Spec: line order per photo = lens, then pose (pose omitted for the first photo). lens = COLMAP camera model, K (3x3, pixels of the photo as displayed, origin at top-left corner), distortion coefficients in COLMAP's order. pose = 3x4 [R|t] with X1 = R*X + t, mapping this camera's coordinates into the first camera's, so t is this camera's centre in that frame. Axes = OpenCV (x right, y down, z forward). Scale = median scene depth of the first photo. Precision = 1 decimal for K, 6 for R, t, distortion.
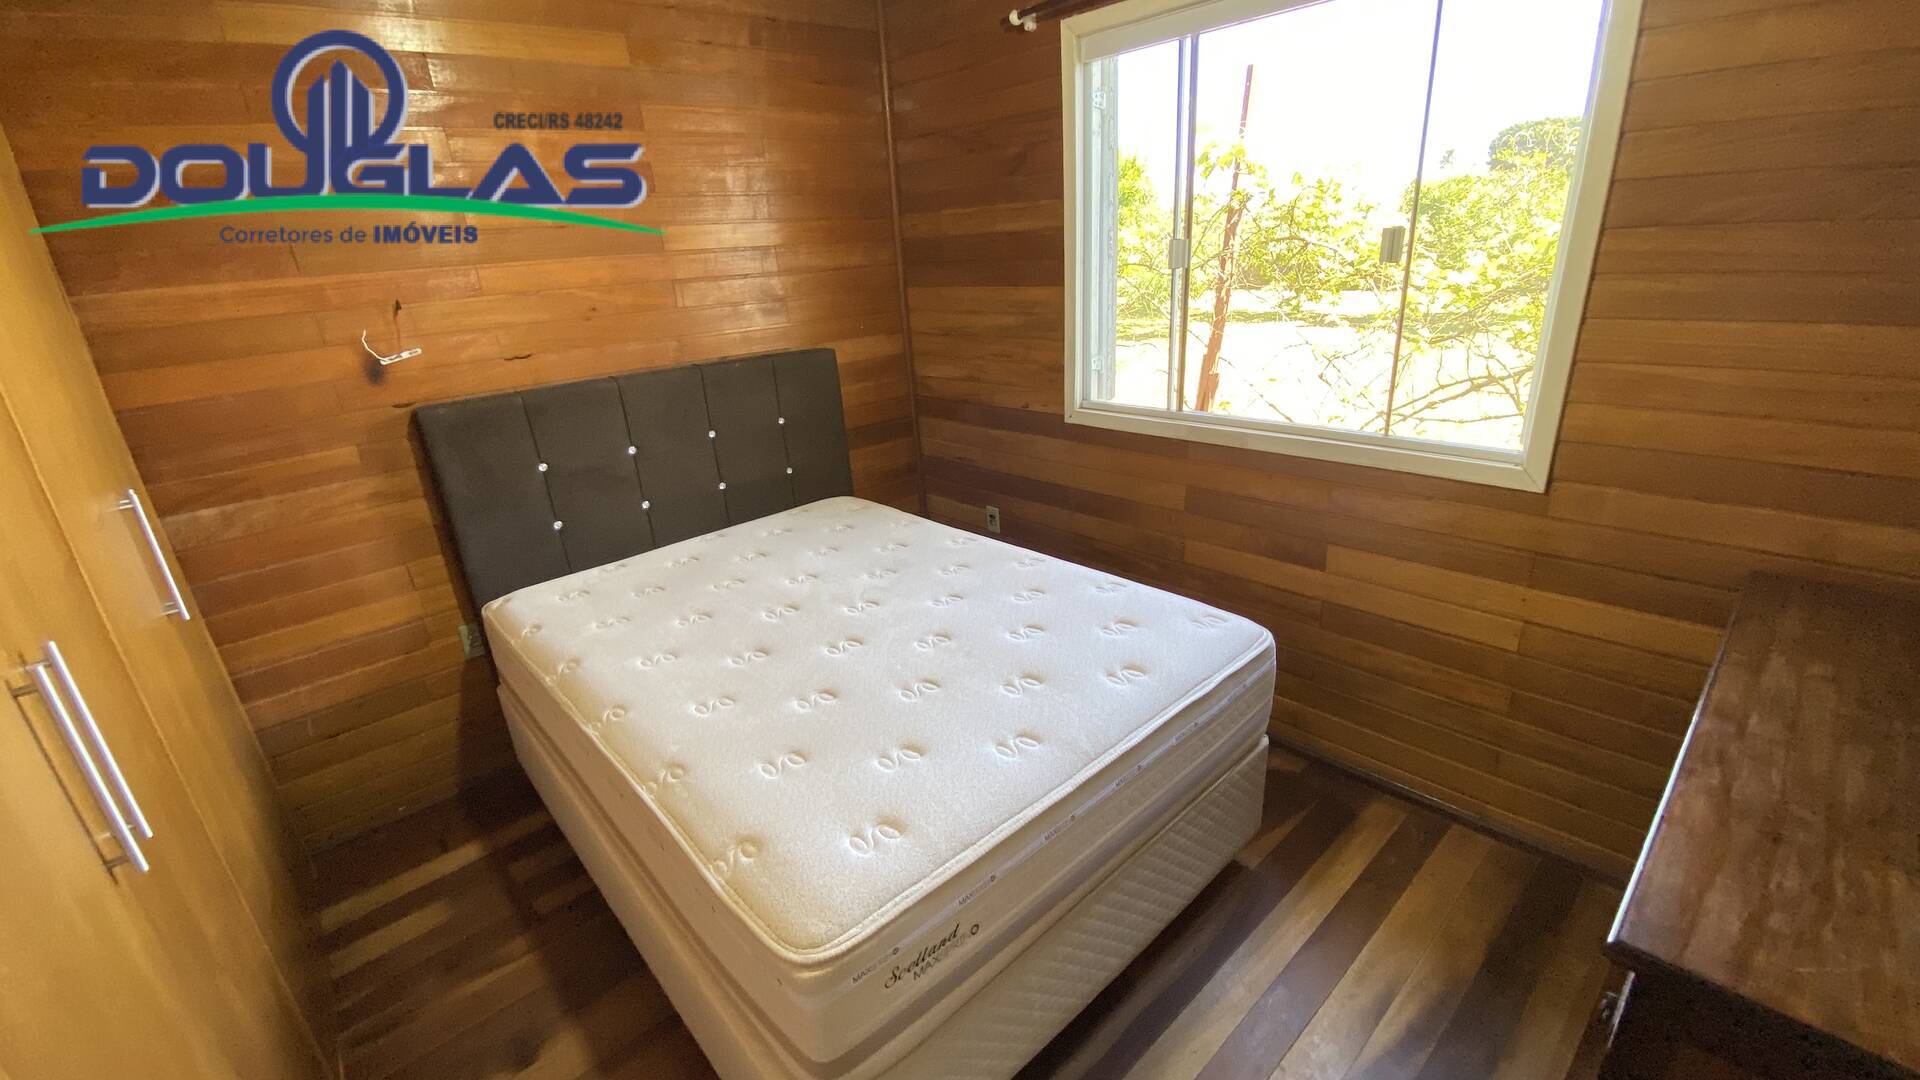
lens RADIAL K [[802.2, 0, 960.0], [0, 802.2, 540.0], [0, 0, 1]] dist [-0.000981, -0.015943]
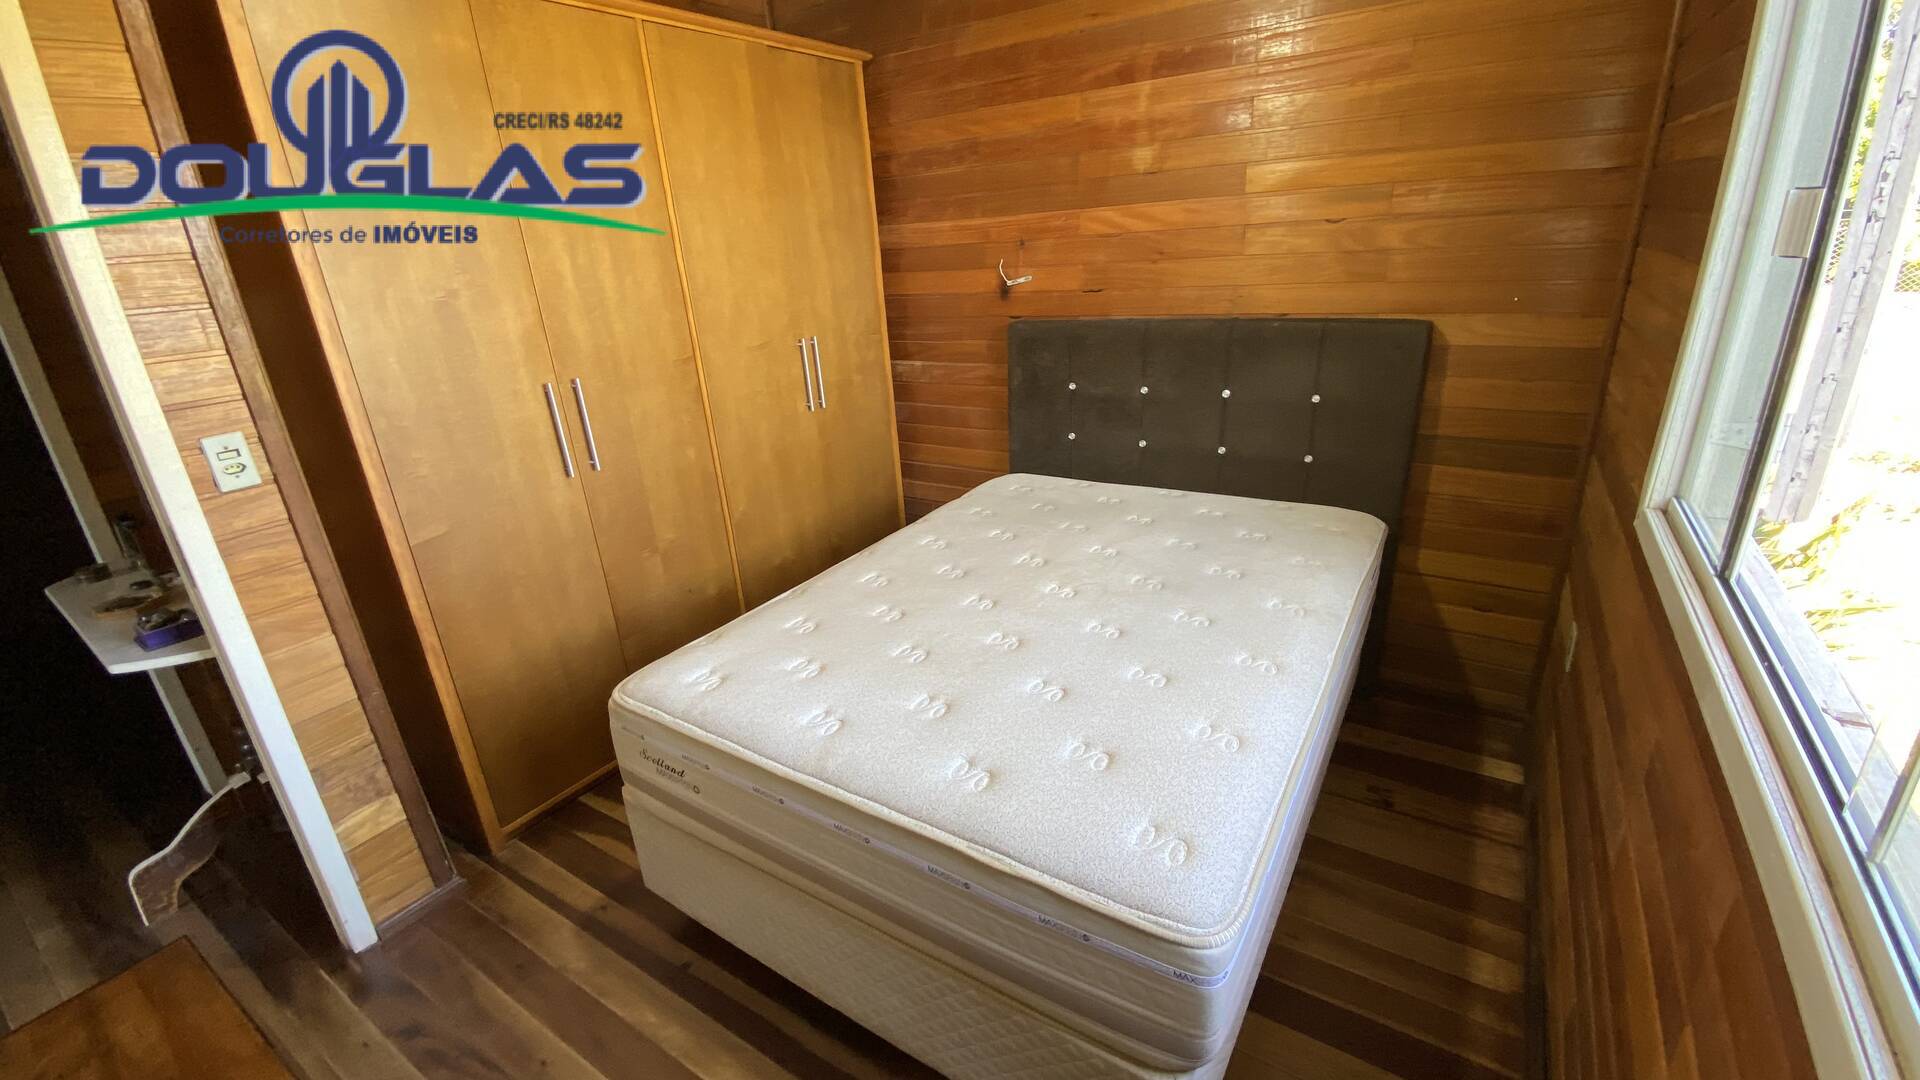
lens RADIAL K [[793.1, 0, 958.3], [0, 793.1, 541.9], [0, 0, 1]] dist [0.031785, -0.027920]
pose [[0.262660, 0.386992, -0.883882, 0.640499], [-0.288752, 0.905591, 0.310689, -0.220911], [0.920669, 0.173617, 0.349607, 0.517209]]
